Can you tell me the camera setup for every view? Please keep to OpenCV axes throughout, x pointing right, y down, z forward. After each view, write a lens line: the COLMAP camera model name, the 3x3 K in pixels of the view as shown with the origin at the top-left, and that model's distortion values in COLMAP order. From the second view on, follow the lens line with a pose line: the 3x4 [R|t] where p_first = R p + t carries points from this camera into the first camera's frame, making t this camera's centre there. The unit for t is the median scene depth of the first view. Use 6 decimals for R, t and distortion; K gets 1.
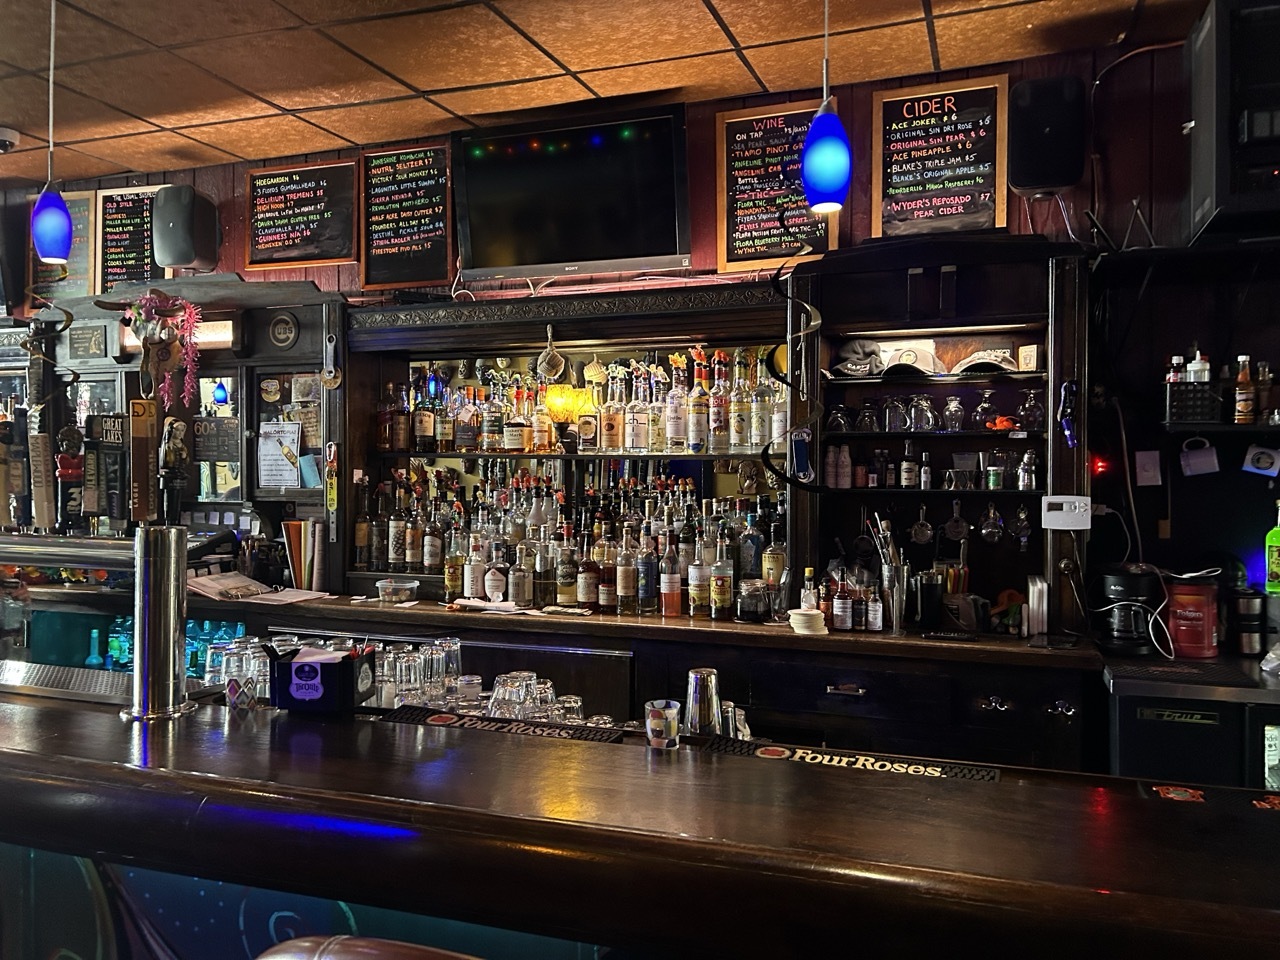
lens RADIAL K [[949.0, 0, 640.0], [0, 949.0, 480.0], [0, 0, 1]] dist [0.060757, -0.089745]
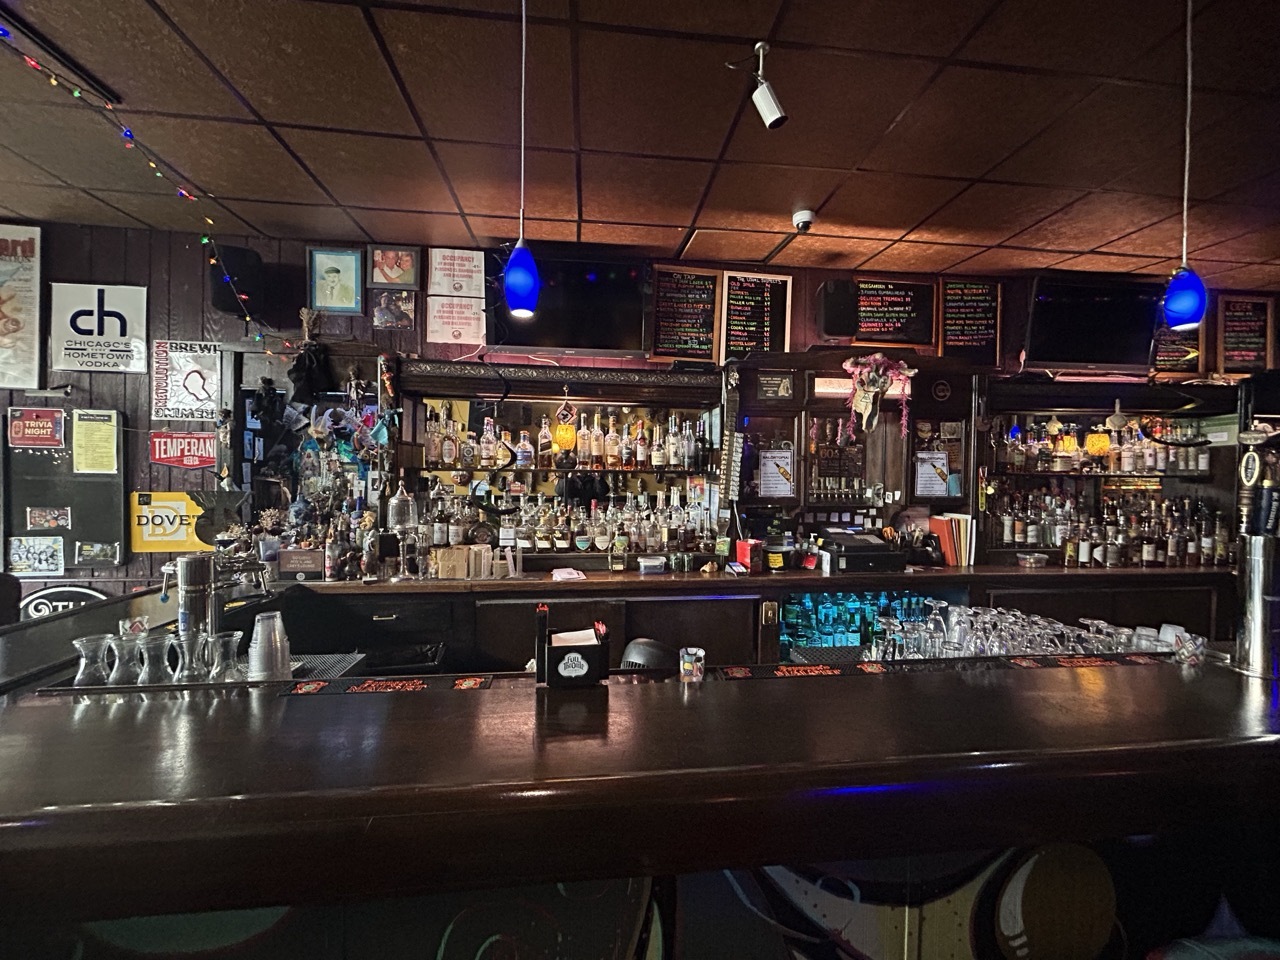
lens RADIAL K [[509.7, 0, 640.0], [0, 509.7, 480.0], [0, 0, 1]] dist [-0.000387, 0.000373]
pose [[0.902032, -0.002173, 0.431663, -1.252106], [0.000467, 0.999992, 0.004059, -0.022489], [-0.431668, -0.003459, 0.902026, 0.538130]]
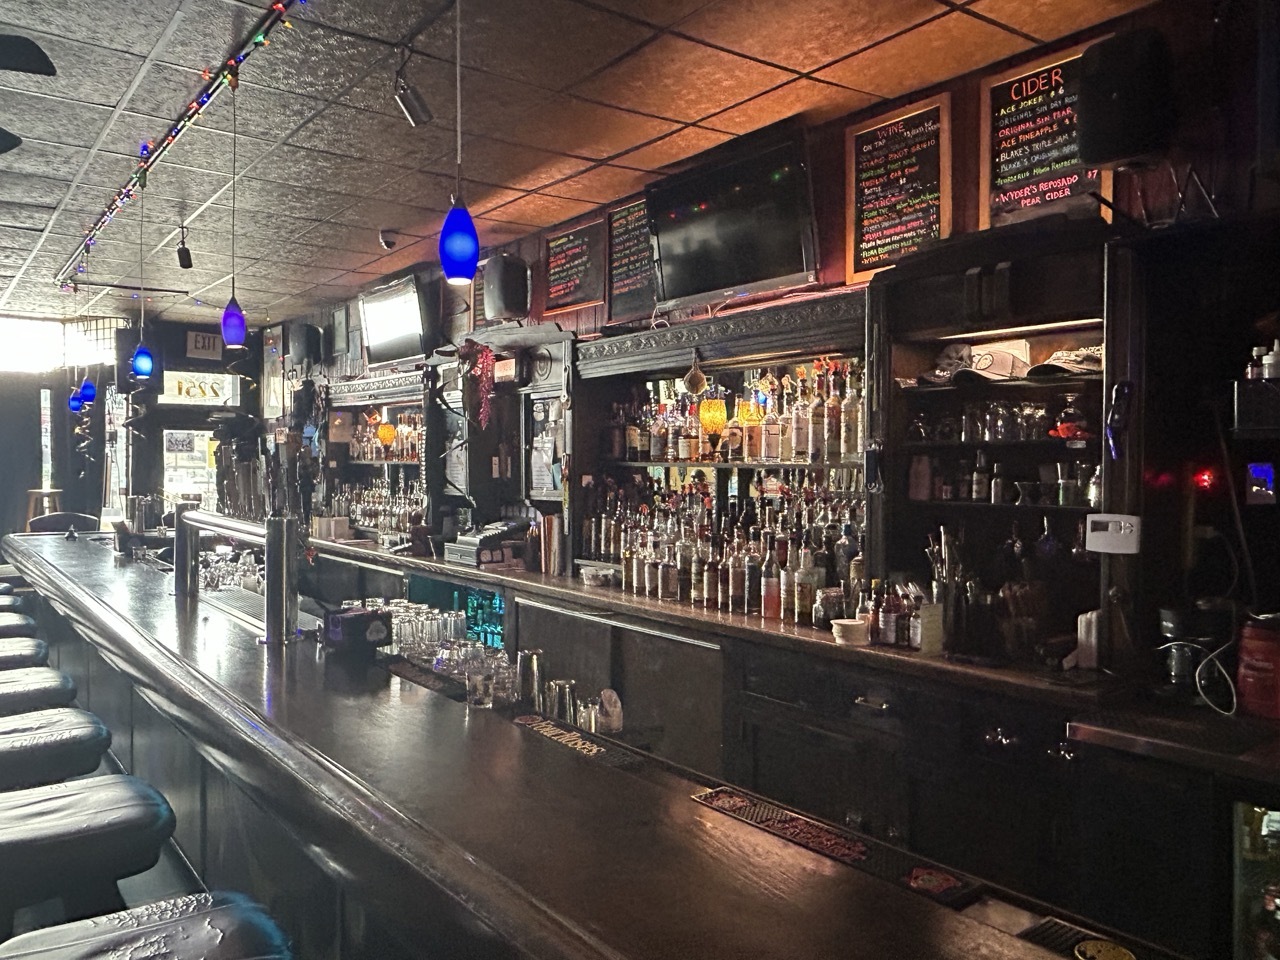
lens RADIAL K [[947.4, 0, 640.0], [0, 947.4, 480.0], [0, 0, 1]] dist [0.002812, -0.005572]
pose [[0.837107, 0.009190, -0.546961, 0.456069], [-0.007257, 0.999957, 0.005695, -0.013590], [0.546990, -0.000798, 0.837139, 0.033816]]
